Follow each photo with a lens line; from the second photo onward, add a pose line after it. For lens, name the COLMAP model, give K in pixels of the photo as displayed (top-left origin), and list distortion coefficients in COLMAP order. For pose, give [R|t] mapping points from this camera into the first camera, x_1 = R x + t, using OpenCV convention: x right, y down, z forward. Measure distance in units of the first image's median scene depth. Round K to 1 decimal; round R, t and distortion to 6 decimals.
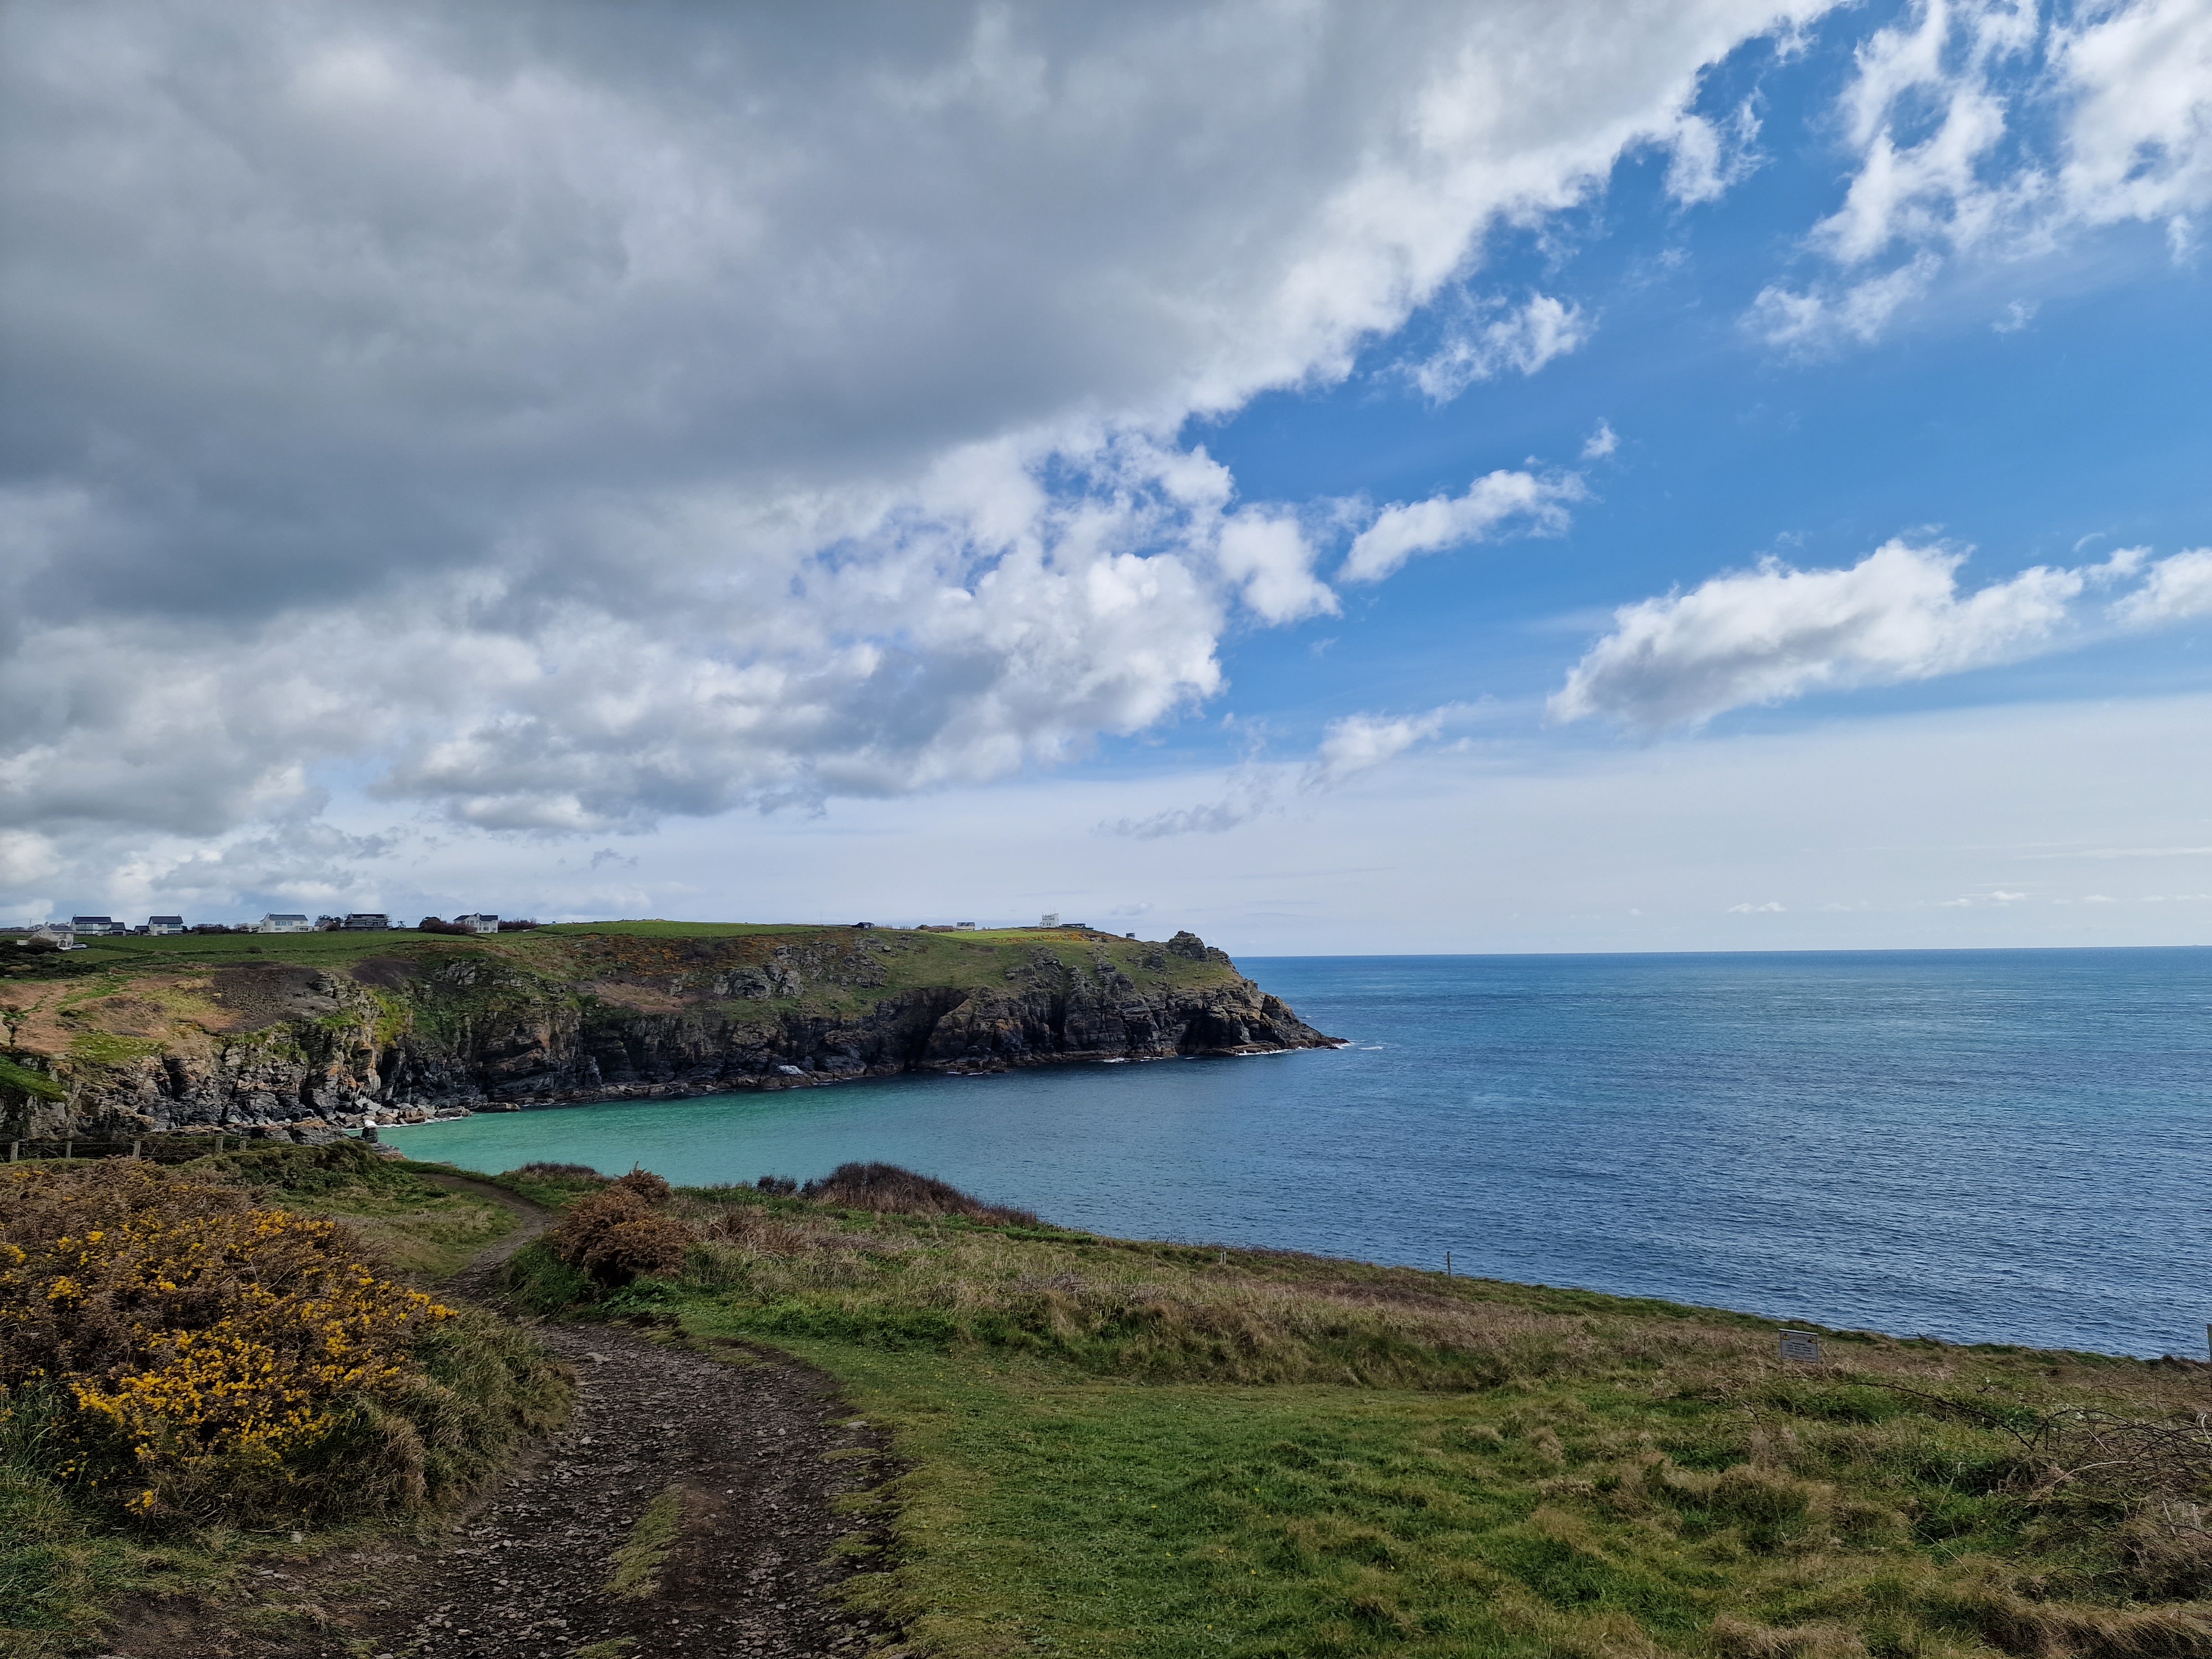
lens RADIAL K [[1483.2, 0, 1106.0], [0, 1483.2, 829.5], [0, 0, 1]] dist [0.124982, -0.097060]
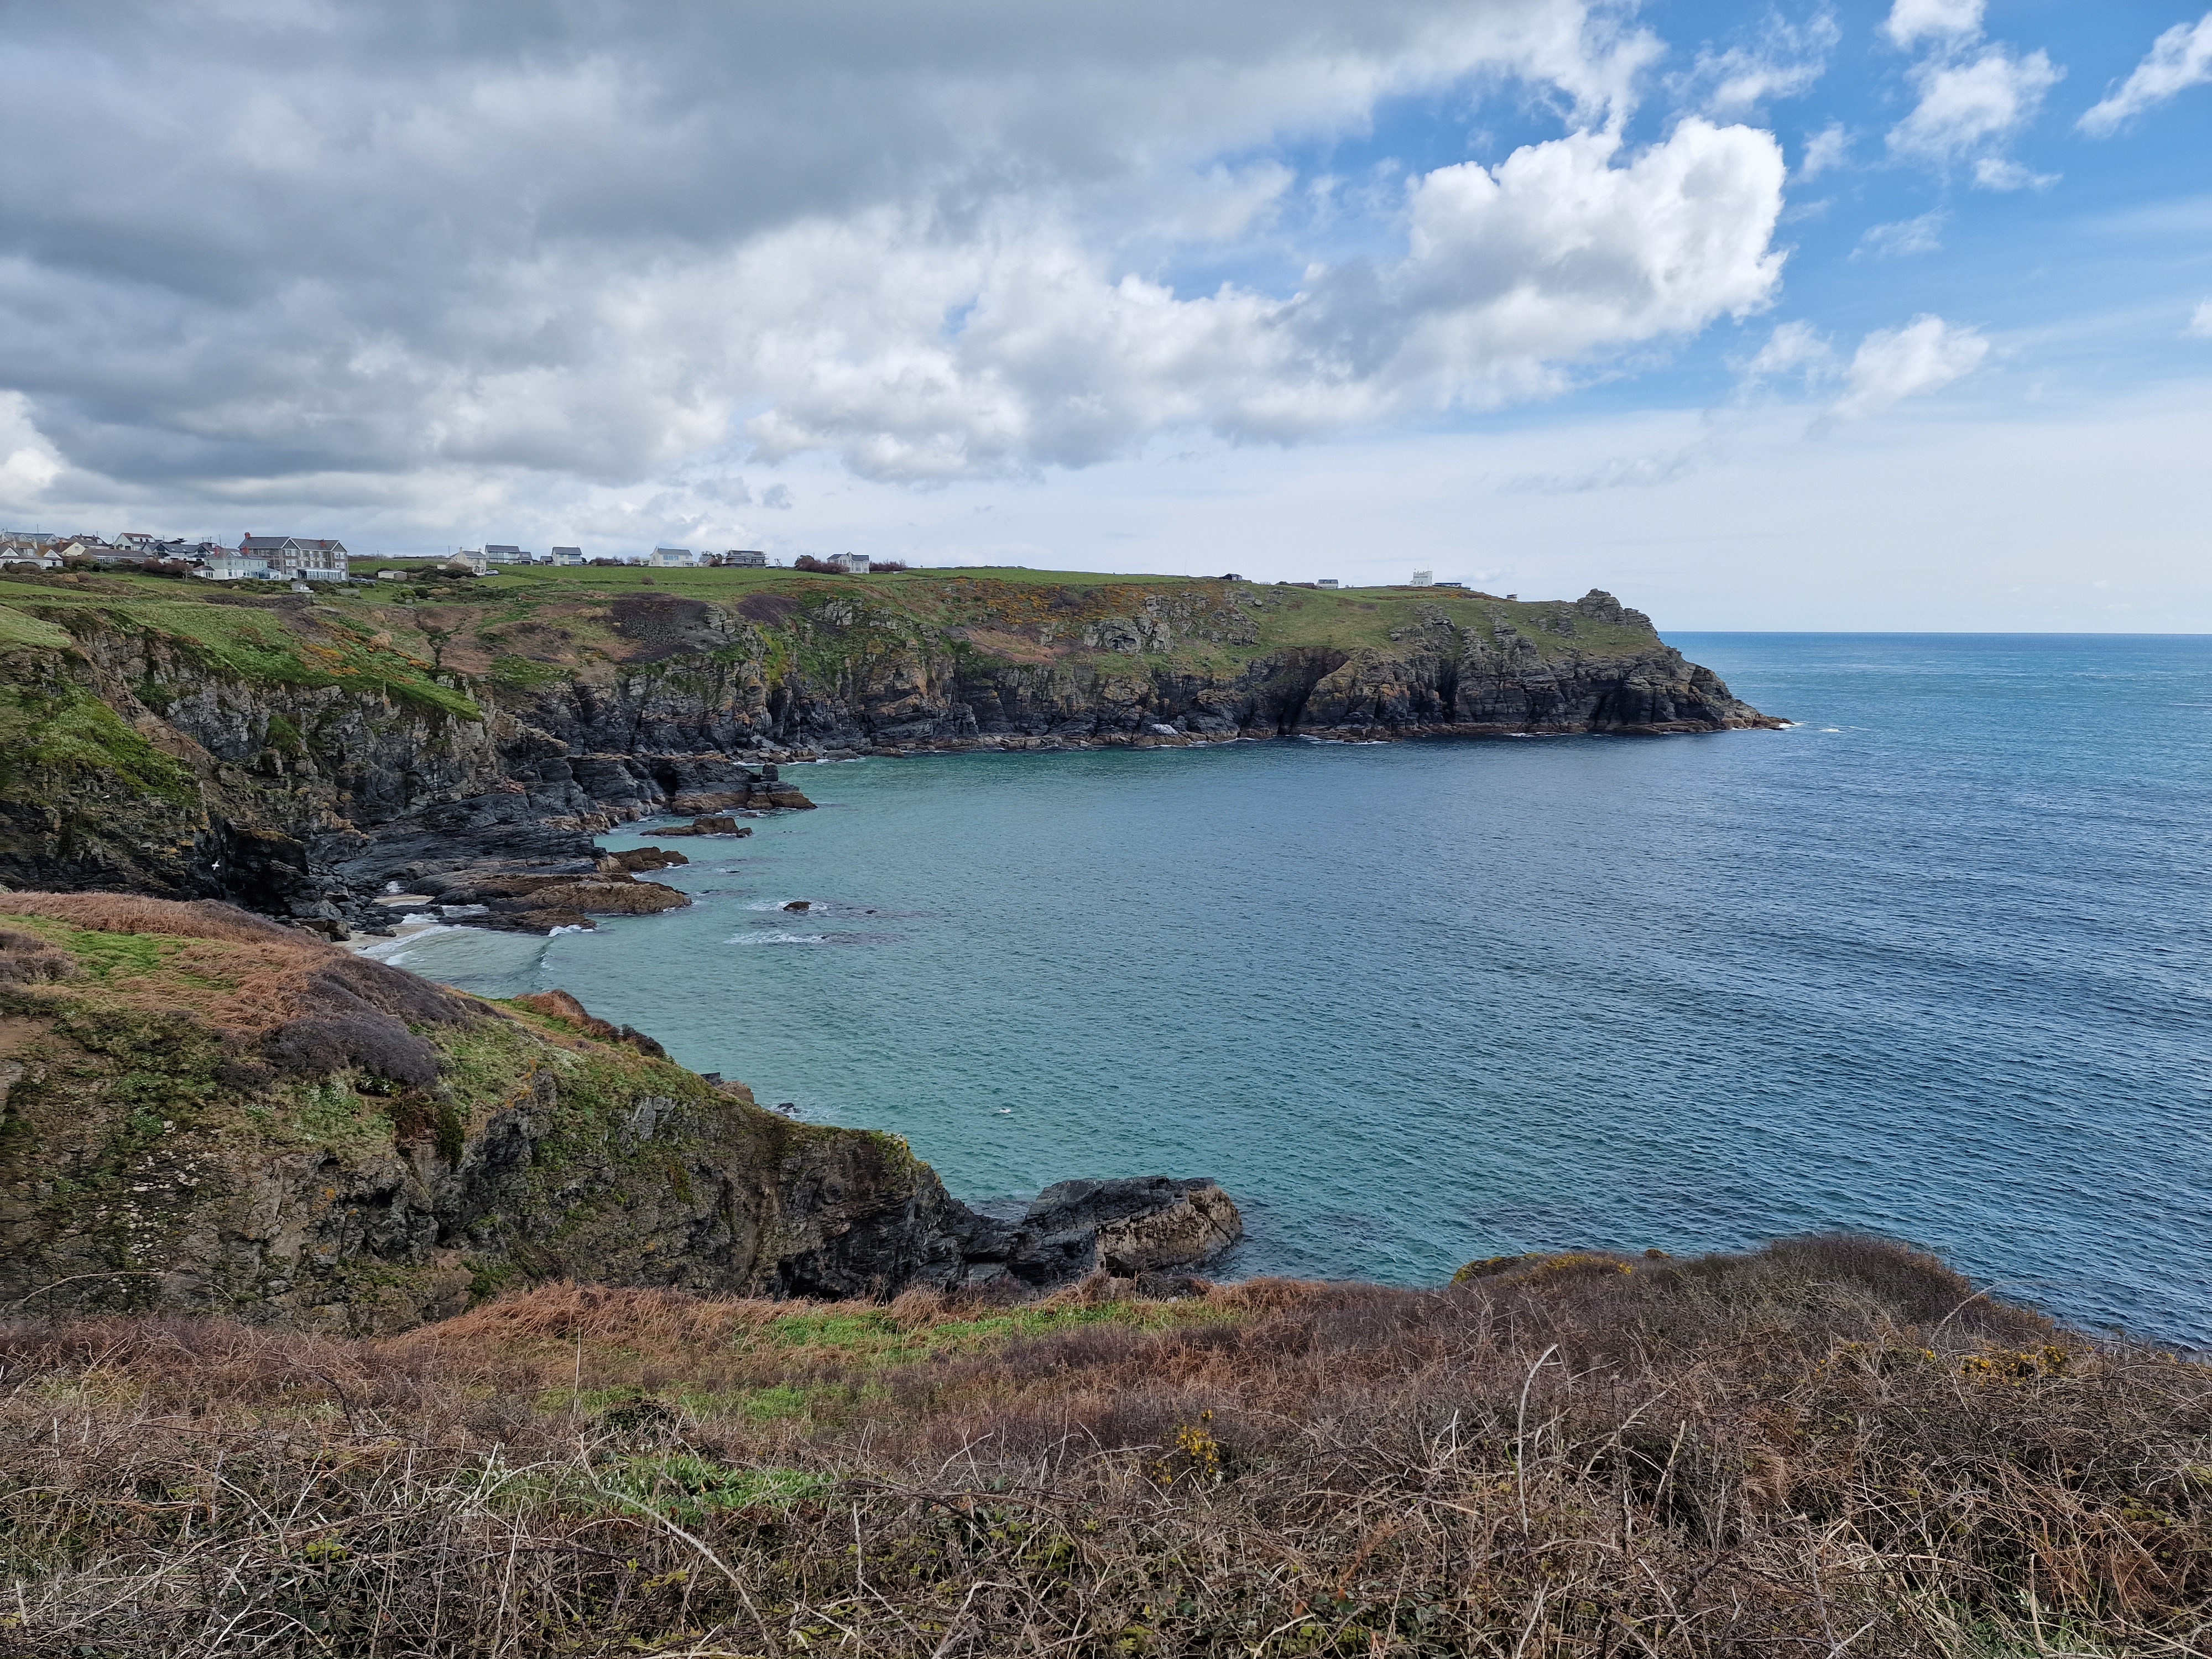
lens RADIAL K [[1483.2, 0, 1106.0], [0, 1483.2, 829.5], [0, 0, 1]] dist [0.124982, -0.097060]
pose [[0.976869, 0.054672, -0.206733, -0.049645], [-0.007688, 0.975120, 0.221546, 0.015694], [0.213702, -0.214832, 0.952984, 0.087885]]
